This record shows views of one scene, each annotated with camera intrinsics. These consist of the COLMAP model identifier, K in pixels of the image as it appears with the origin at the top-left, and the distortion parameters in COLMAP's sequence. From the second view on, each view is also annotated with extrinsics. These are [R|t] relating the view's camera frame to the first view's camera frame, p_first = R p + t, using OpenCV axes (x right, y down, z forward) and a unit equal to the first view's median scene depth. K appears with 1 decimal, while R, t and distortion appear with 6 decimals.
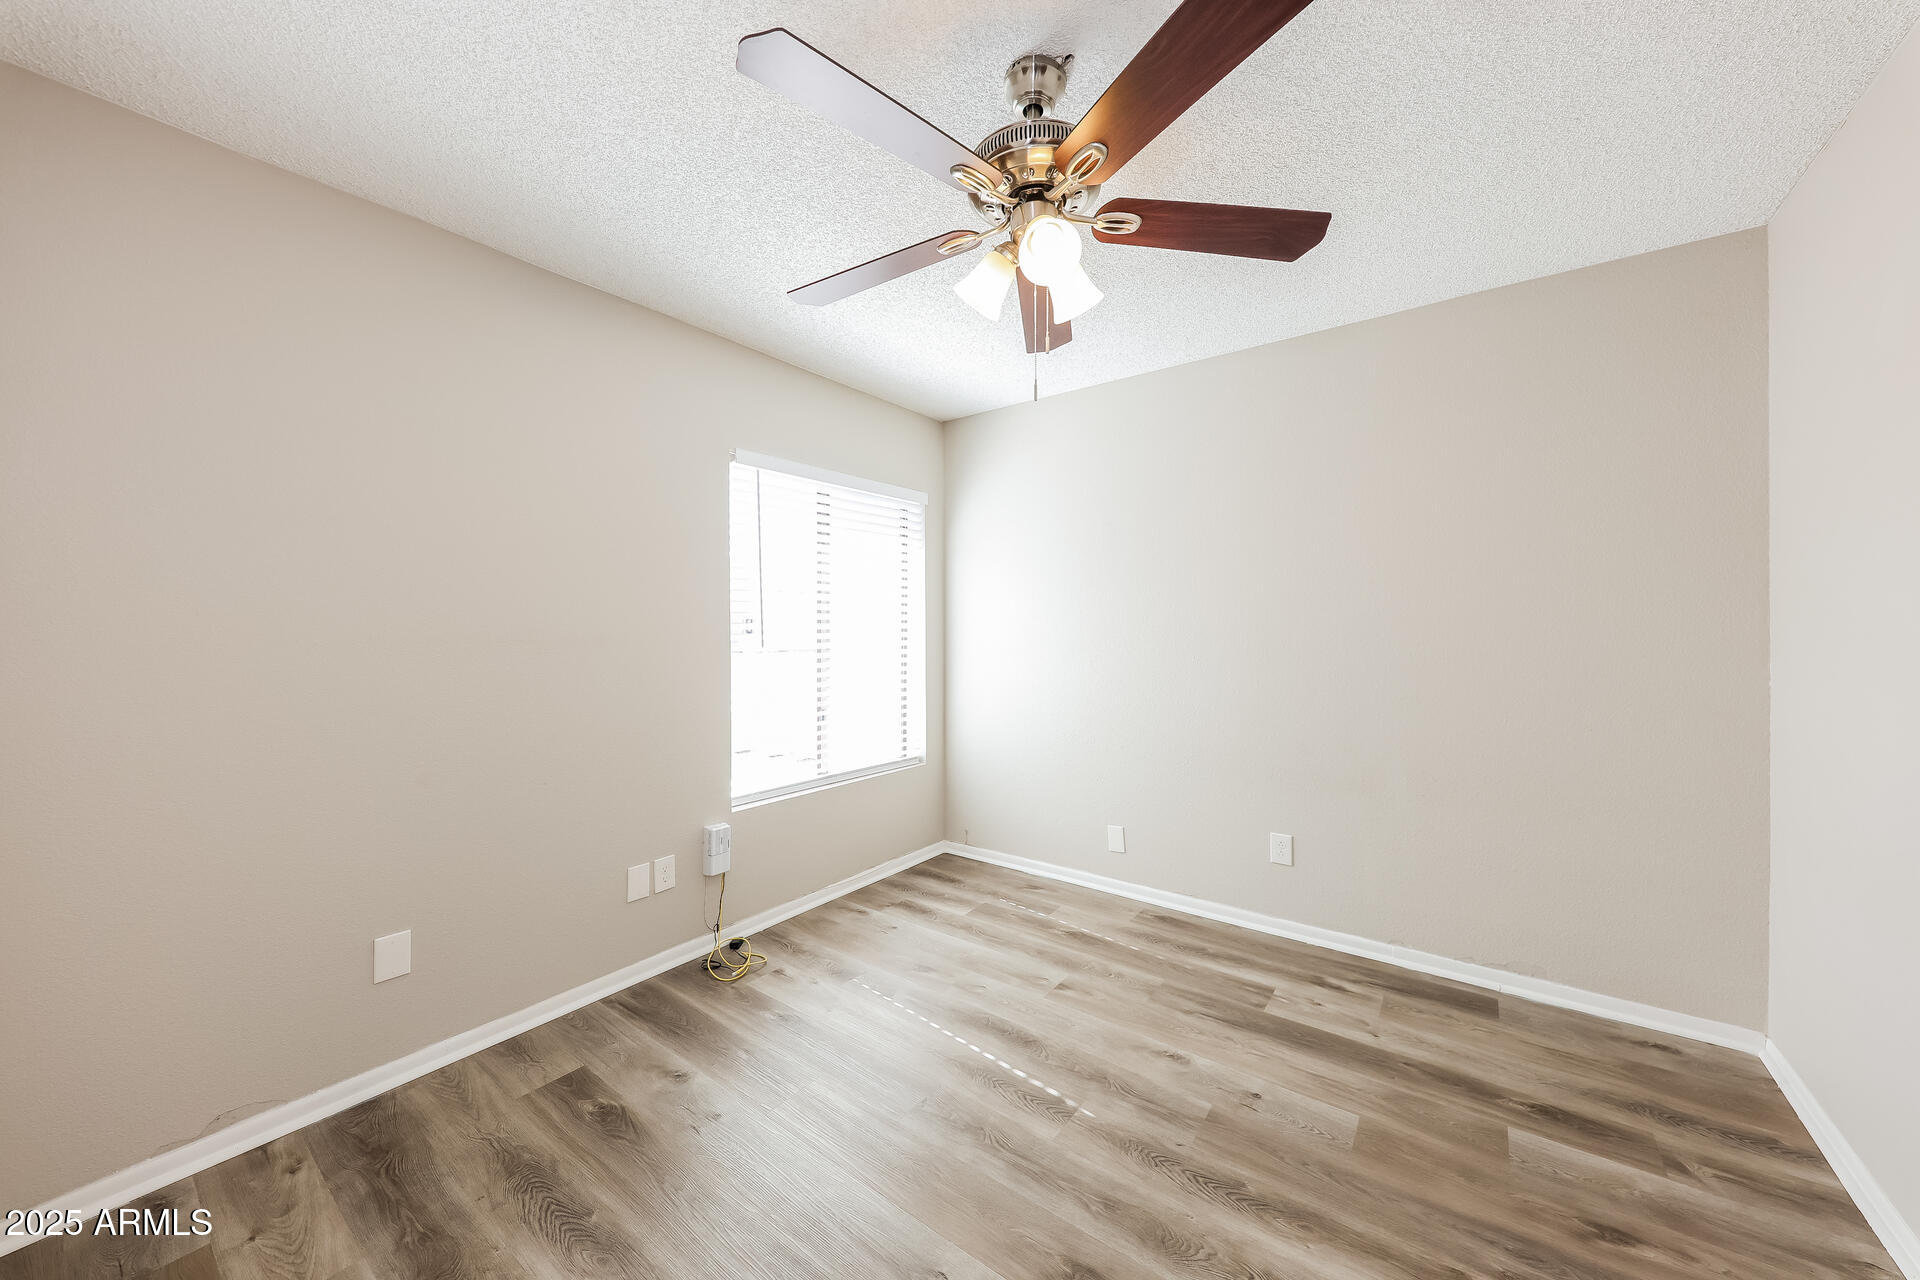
lens RADIAL K [[673.7, 0, 956.1], [0, 673.7, 633.6], [0, 0, 1]] dist [0.008573, -0.003066]
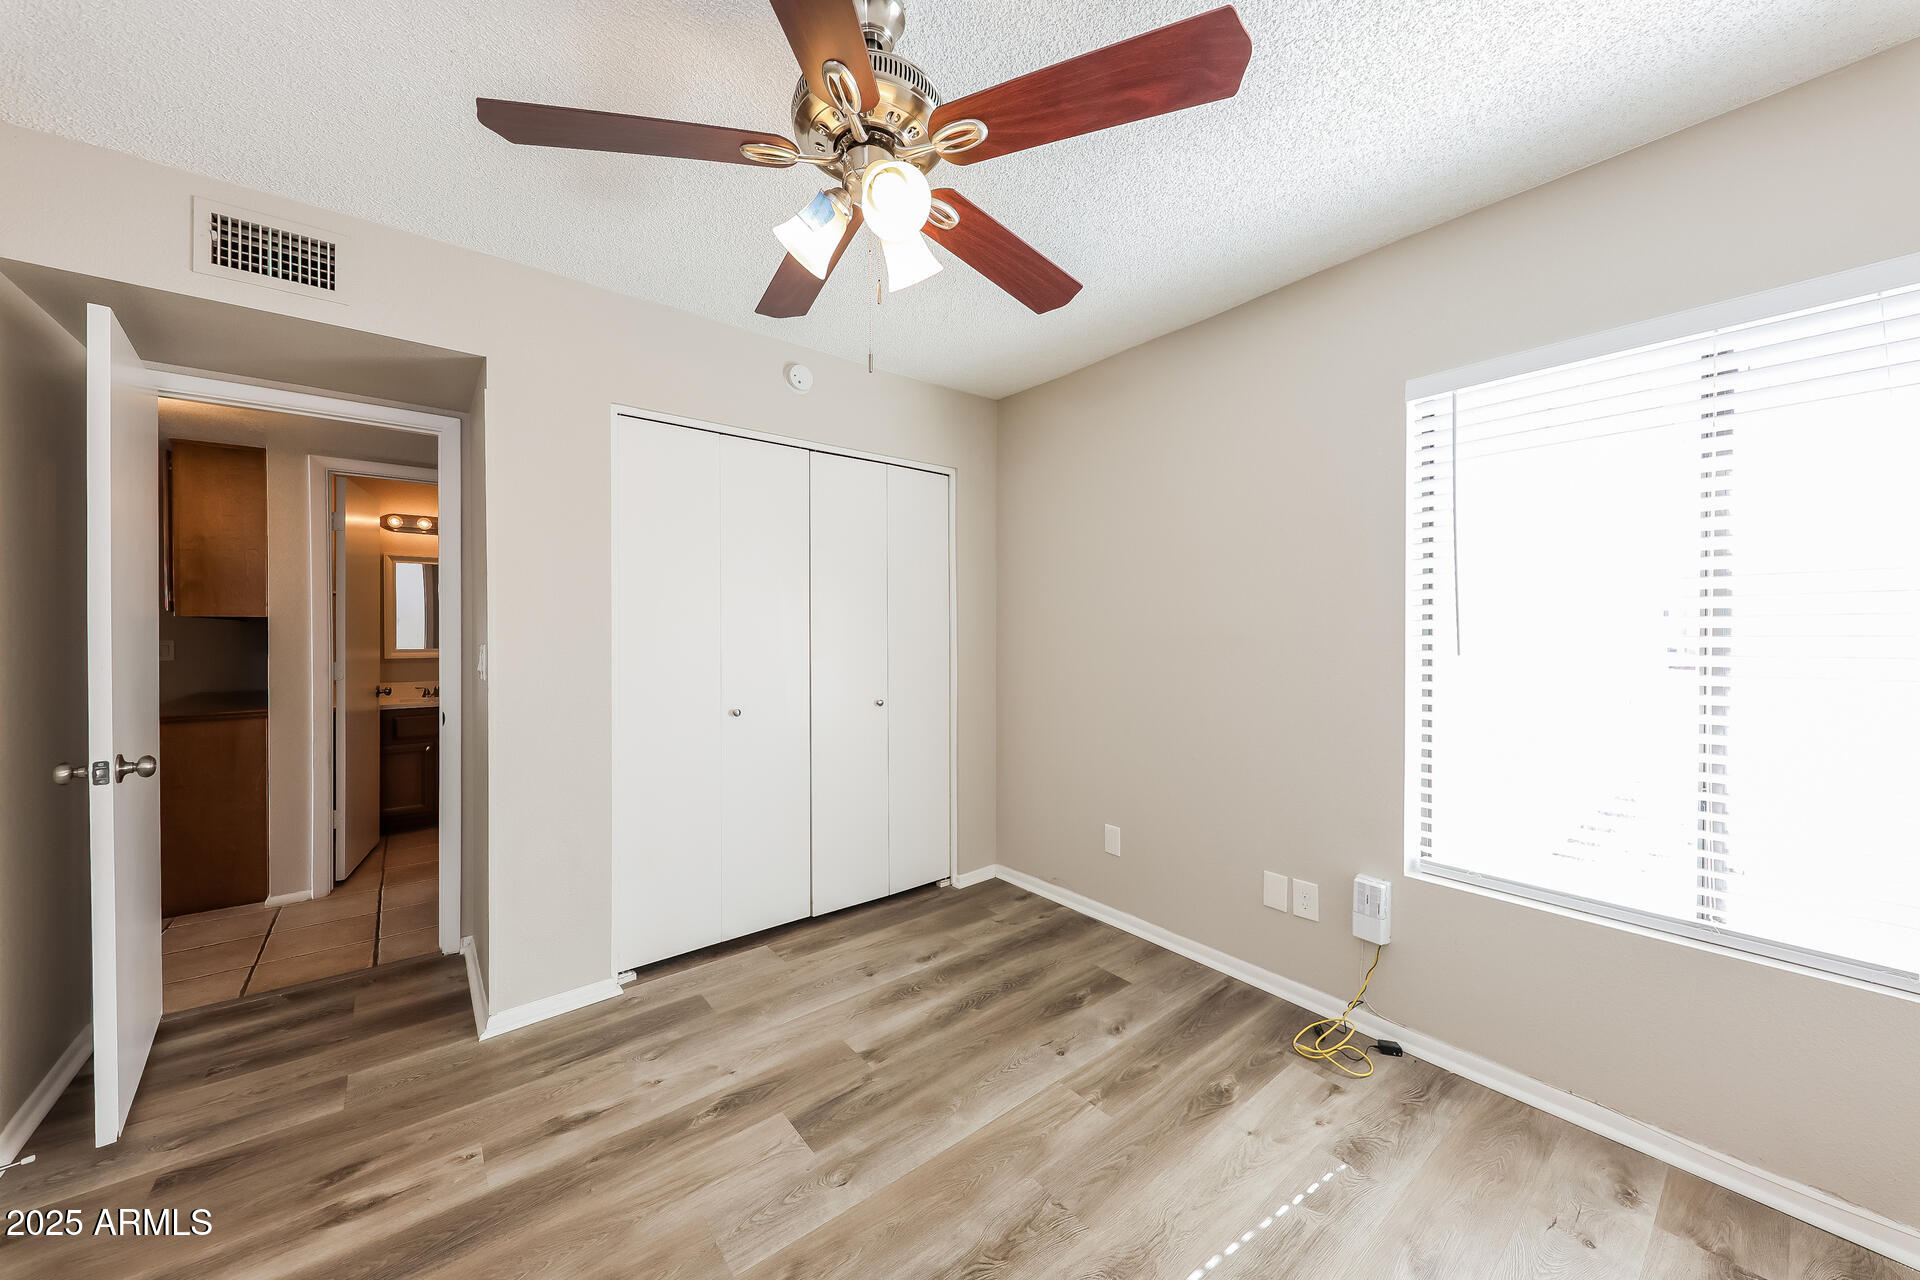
lens RADIAL K [[676.5, 0, 958.6], [0, 676.5, 631.0], [0, 0, 1]] dist [0.004912, -0.002659]
pose [[-0.242182, 0.007312, -0.970203, 0.574758], [-0.004298, 0.999954, 0.008609, -0.008117], [0.970221, 0.006255, -0.242139, 0.797436]]
